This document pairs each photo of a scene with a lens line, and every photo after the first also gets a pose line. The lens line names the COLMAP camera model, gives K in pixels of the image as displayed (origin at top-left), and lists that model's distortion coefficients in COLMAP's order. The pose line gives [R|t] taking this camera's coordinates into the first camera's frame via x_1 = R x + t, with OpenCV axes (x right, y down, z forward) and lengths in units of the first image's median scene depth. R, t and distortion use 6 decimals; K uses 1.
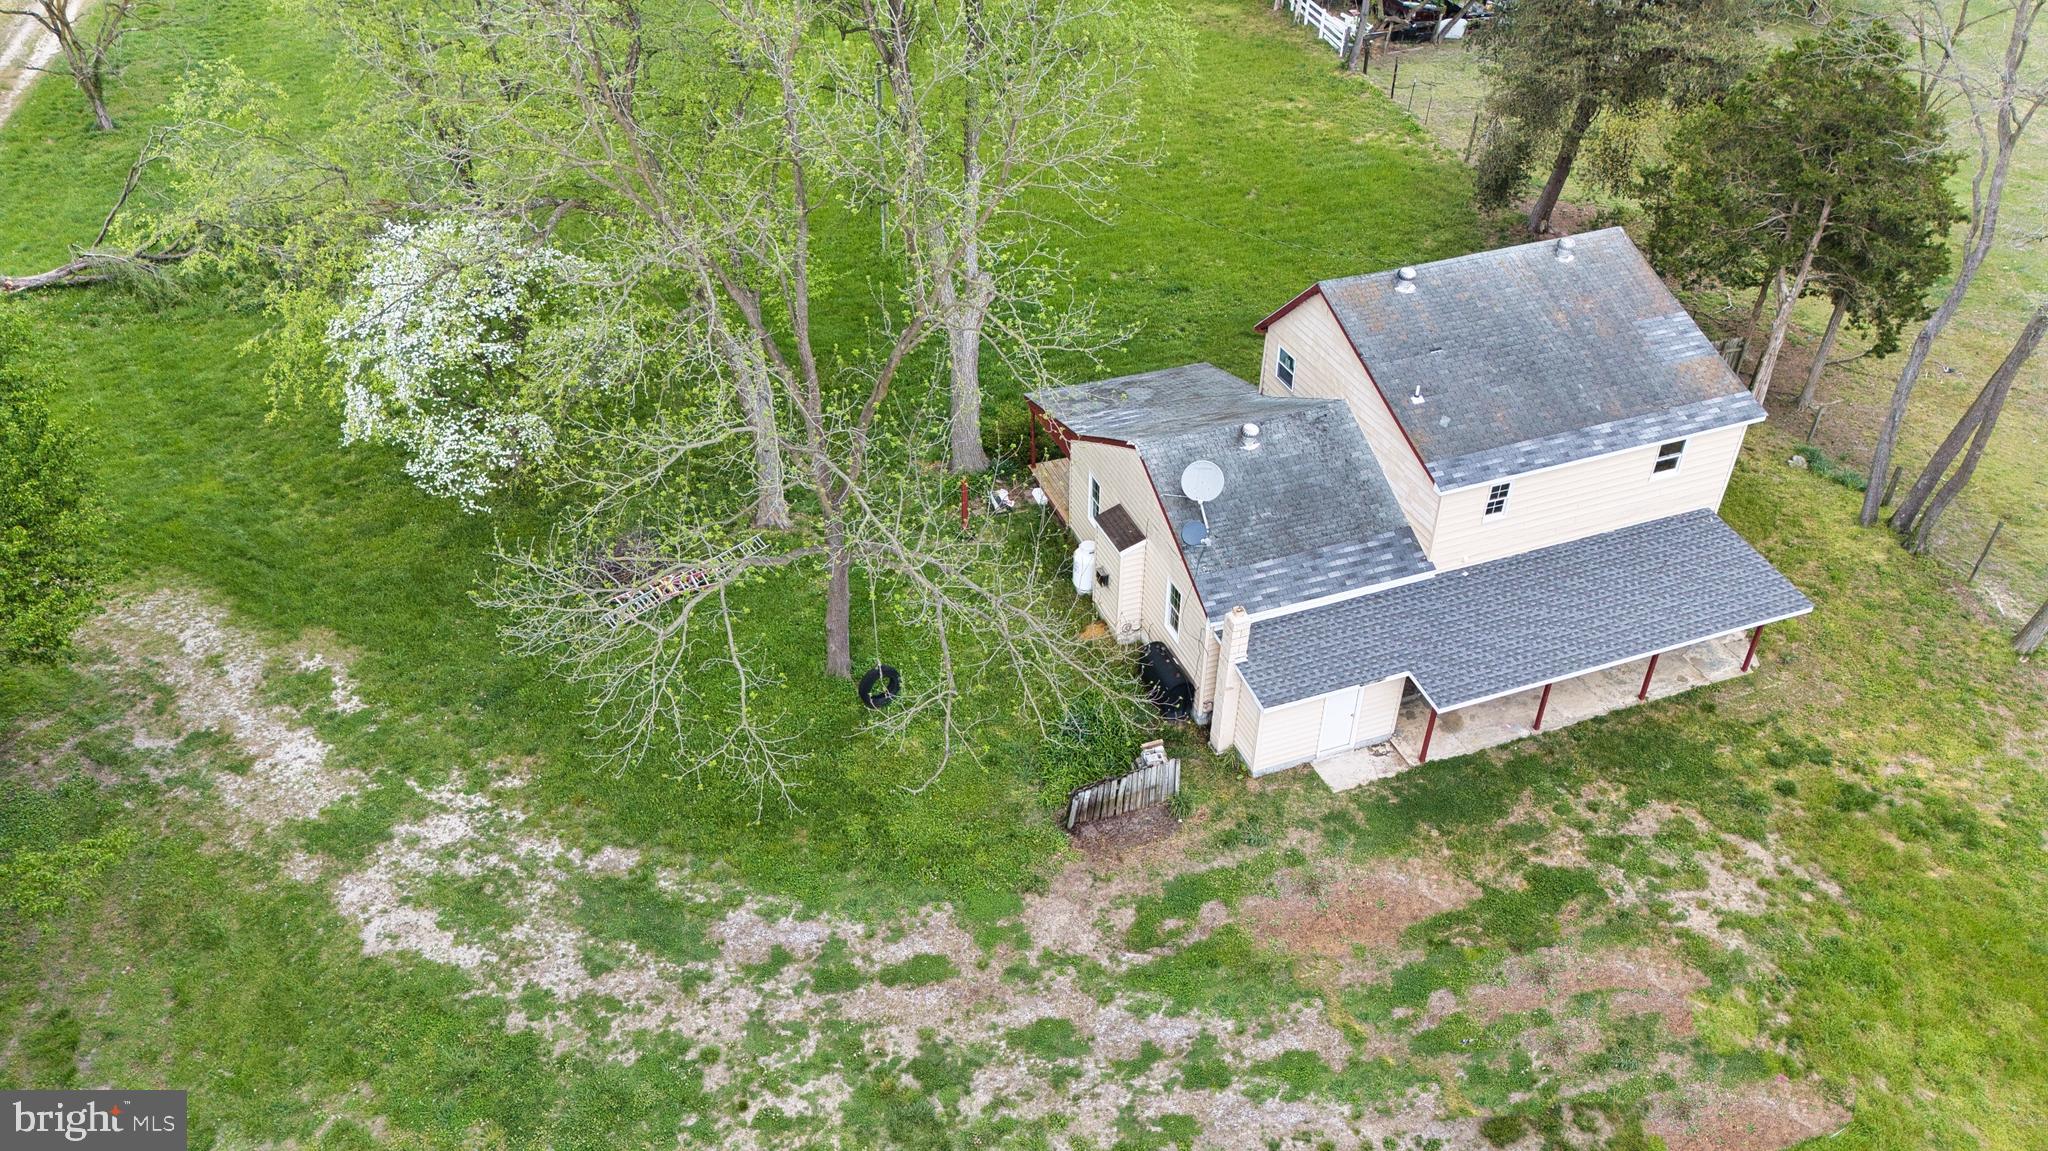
lens RADIAL K [[1436.4, 0, 1030.3], [0, 1436.4, 569.6], [0, 0, 1]] dist [0.039785, -0.013634]
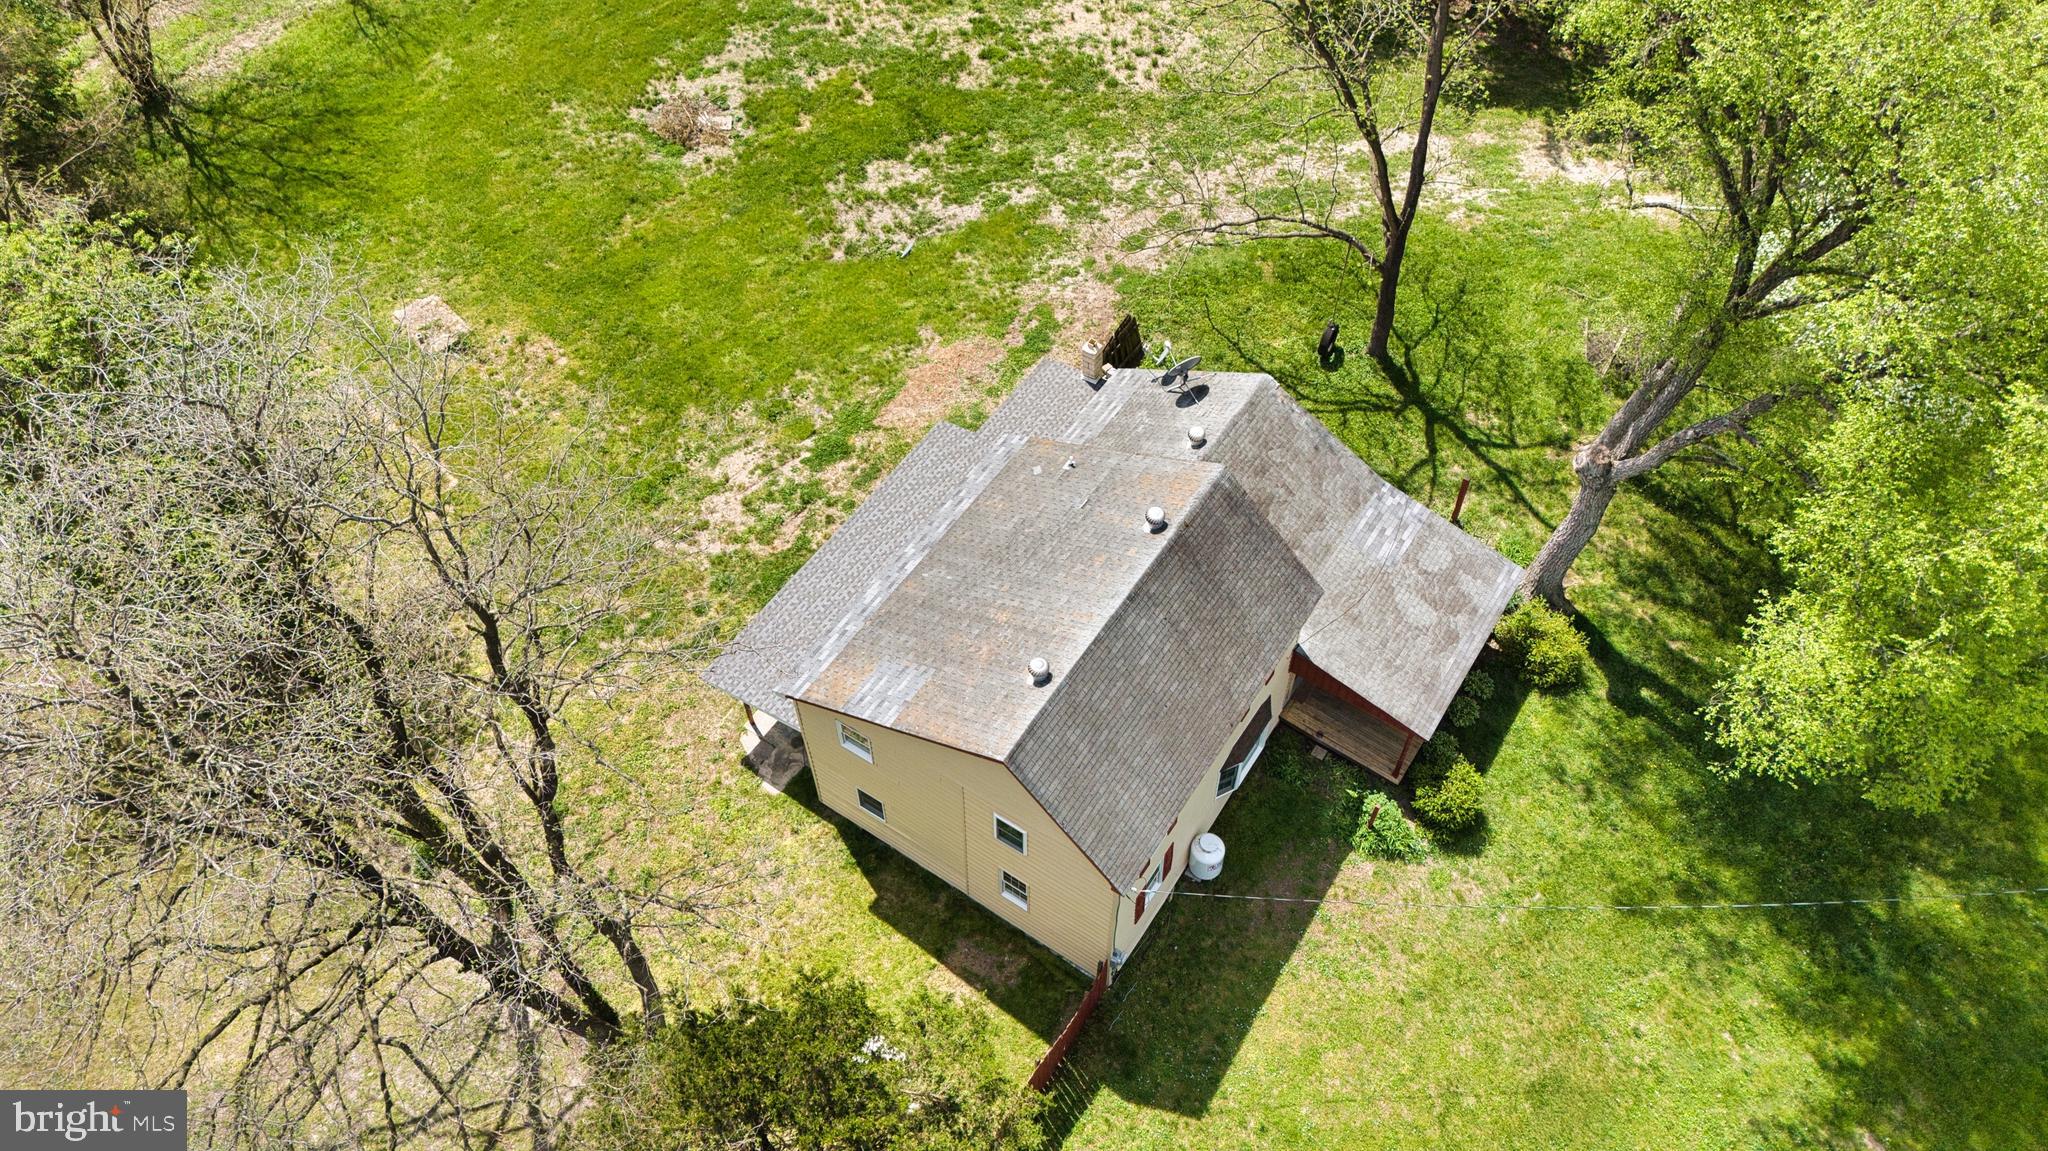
lens RADIAL K [[1436.4, 0, 1024.3], [0, 1436.4, 577.6], [0, 0, 1]] dist [0.039785, -0.013634]
pose [[-0.810766, 0.476248, -0.340361, 0.750504], [-0.341495, 0.087434, 0.935808, -1.157679], [0.475436, 0.874953, 0.091748, 1.066345]]
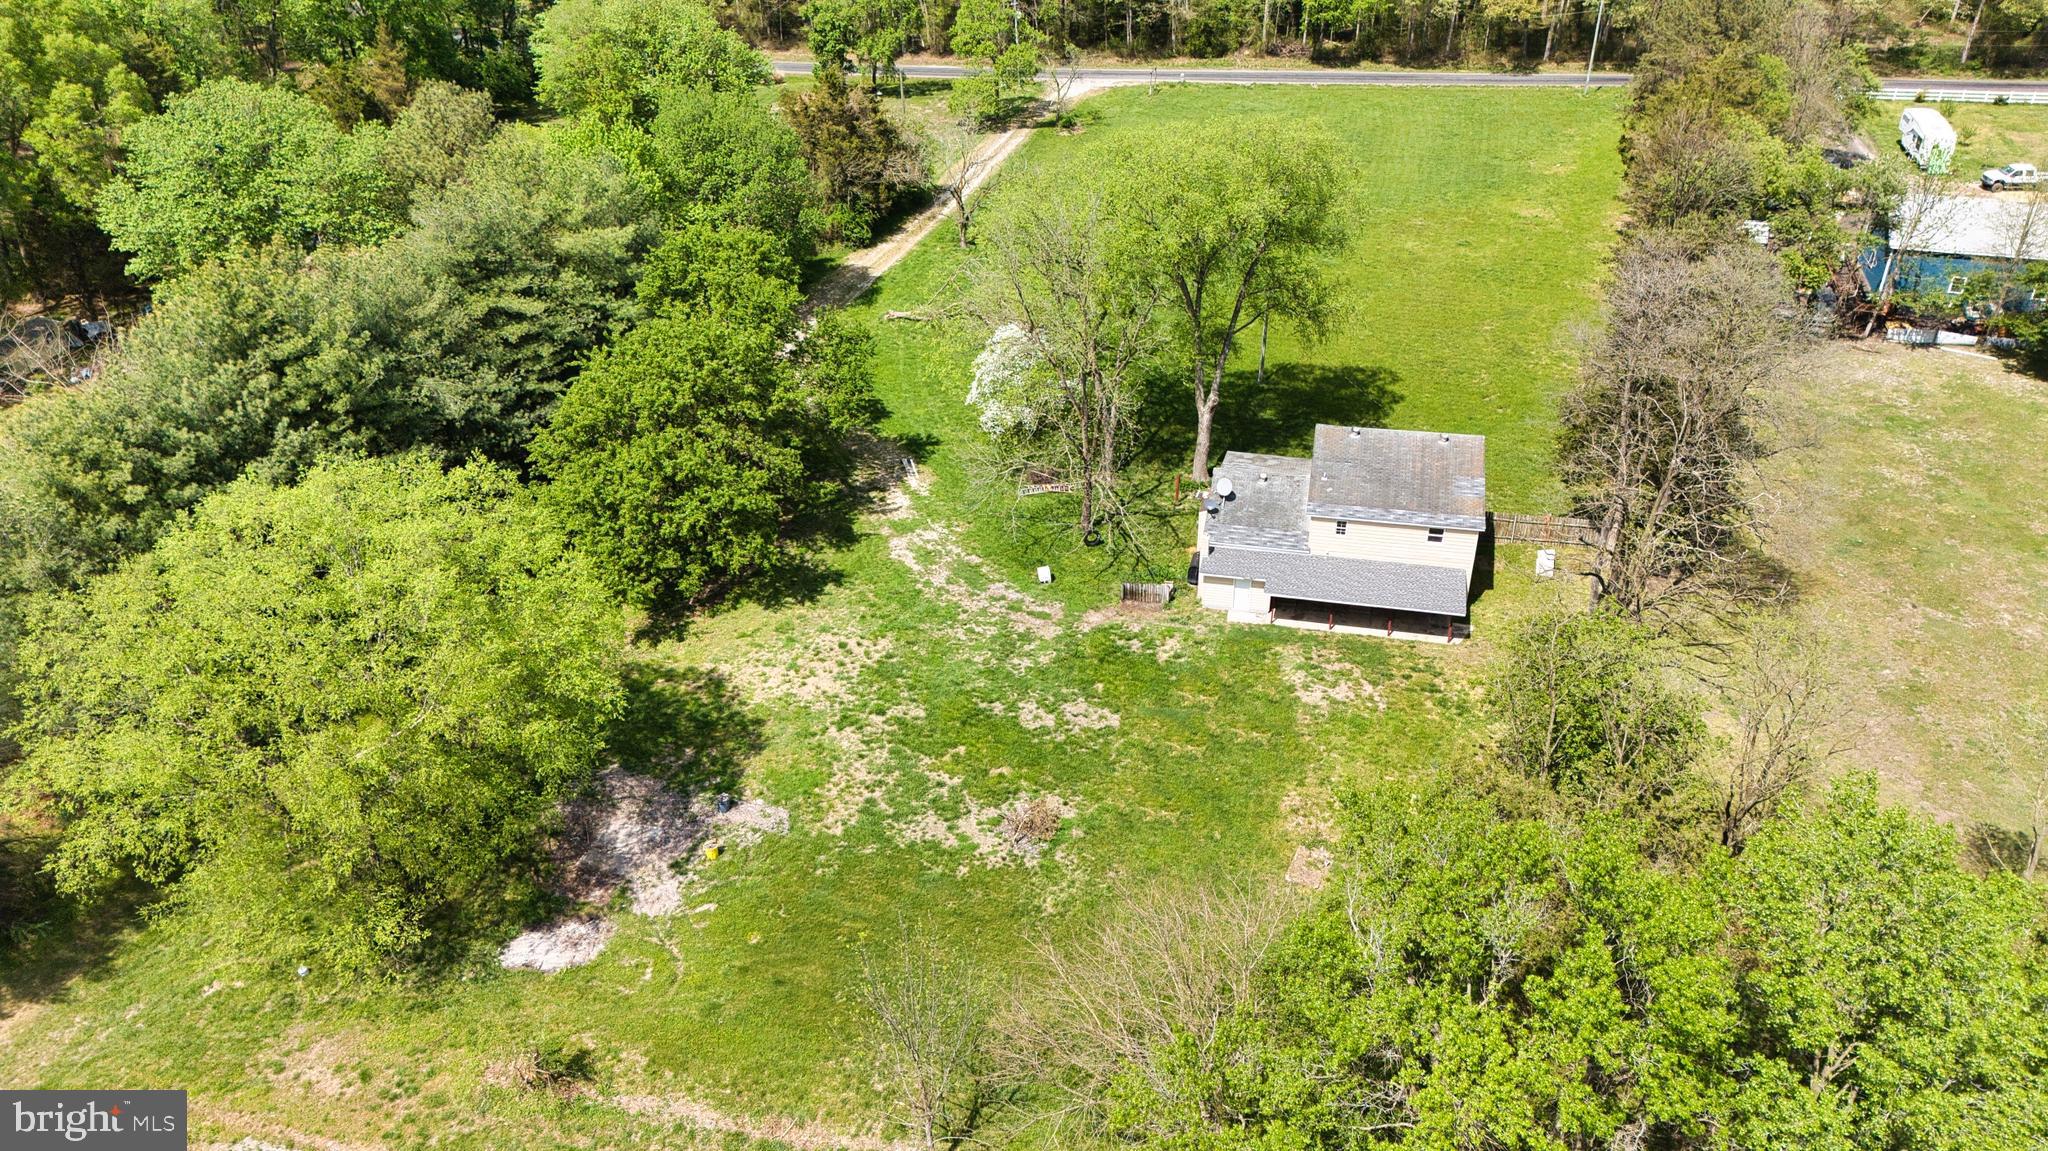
lens RADIAL K [[1436.4, 0, 1023.4], [0, 1436.4, 576.3], [0, 0, 1]] dist [0.039785, -0.013634]
pose [[0.828114, 0.279856, -0.485703, 1.154602], [-0.315633, 0.948843, 0.008563, 0.183763], [0.463252, 0.146213, 0.874082, -1.372680]]
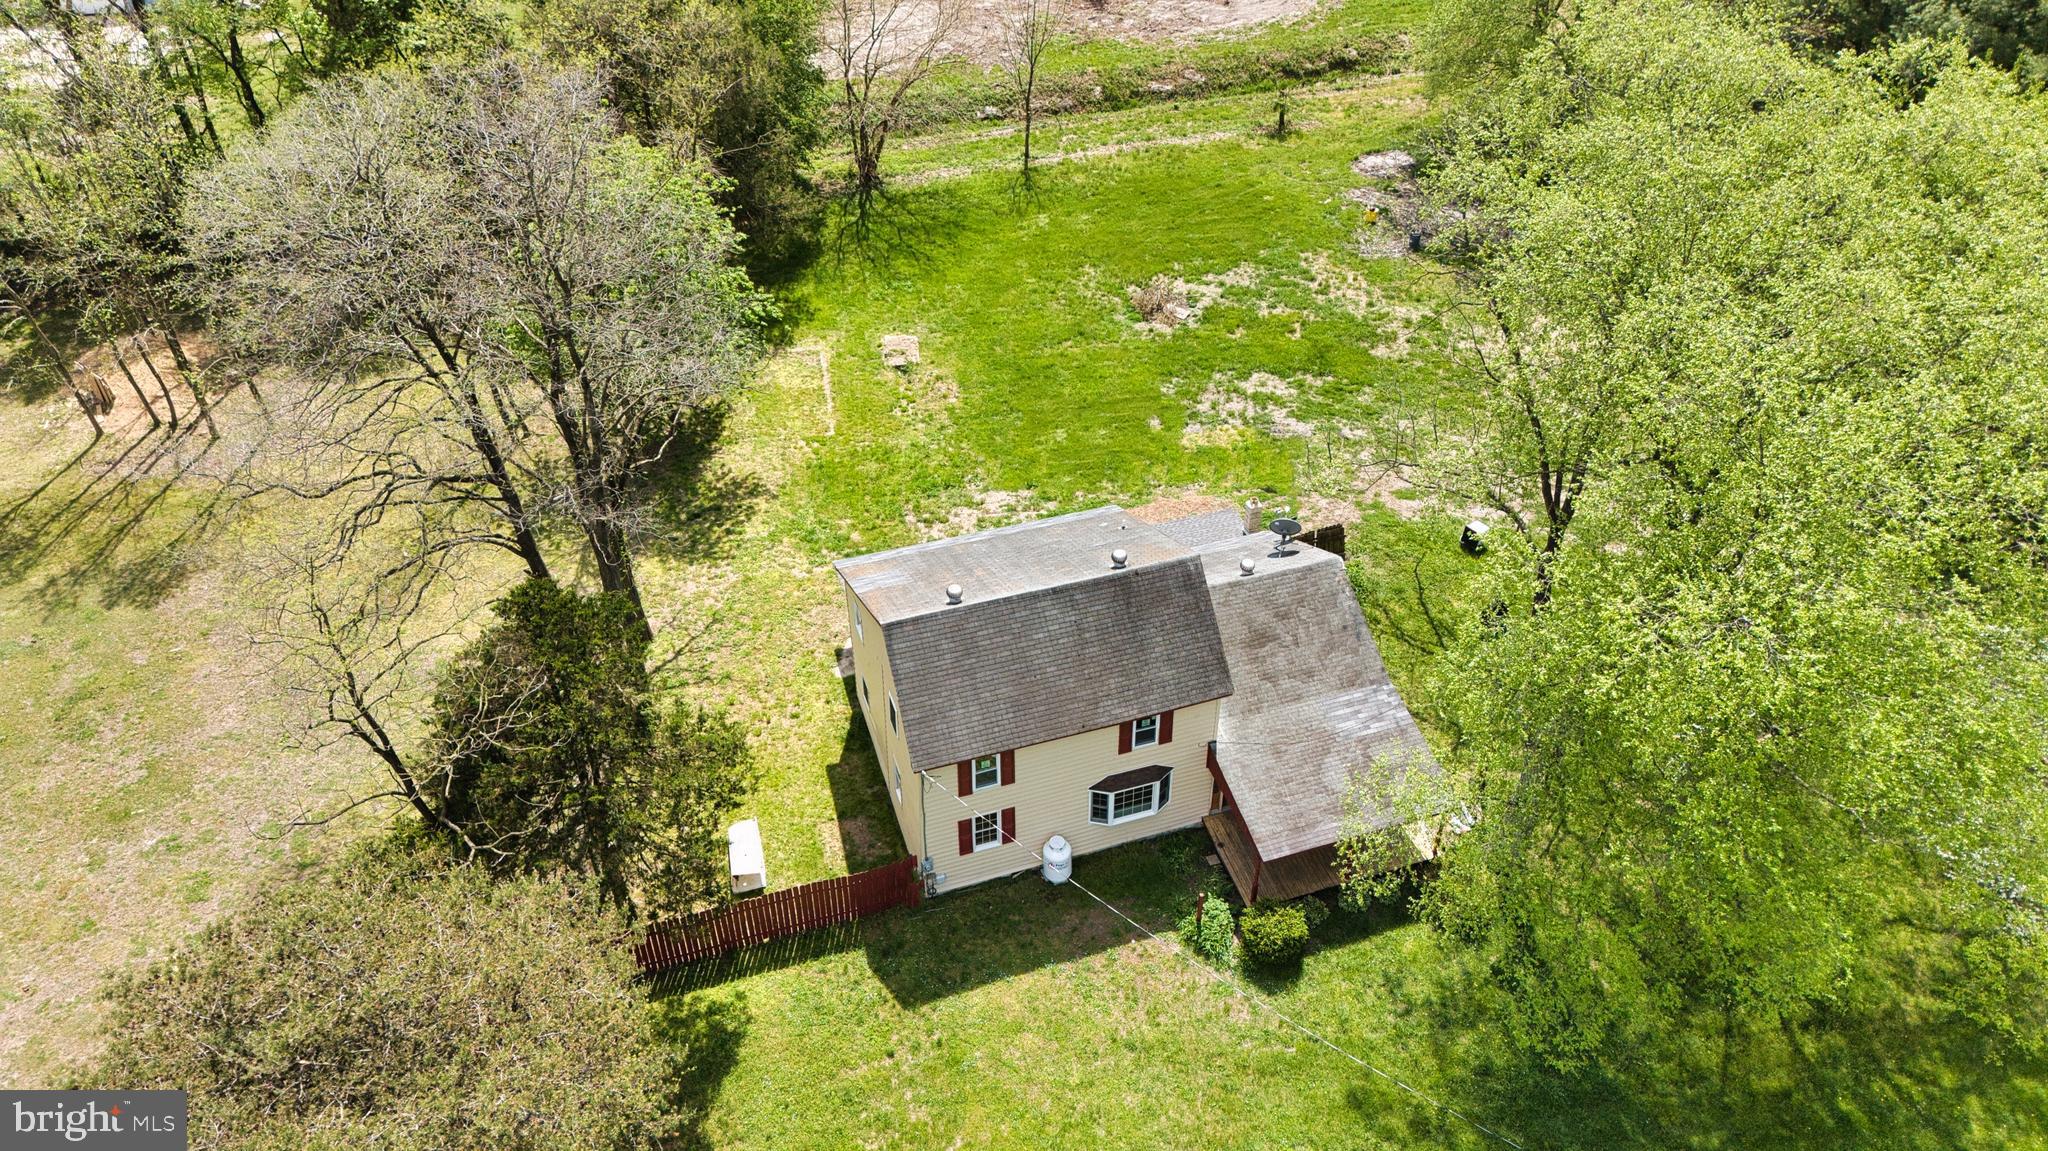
lens RADIAL K [[1436.4, 0, 1031.7], [0, 1436.4, 571.8], [0, 0, 1]] dist [0.039785, -0.013634]
pose [[-0.999159, -0.021010, 0.035208, 0.337752], [0.028909, 0.247920, 0.968349, -1.478769], [-0.029074, 0.968553, -0.247104, 1.499416]]
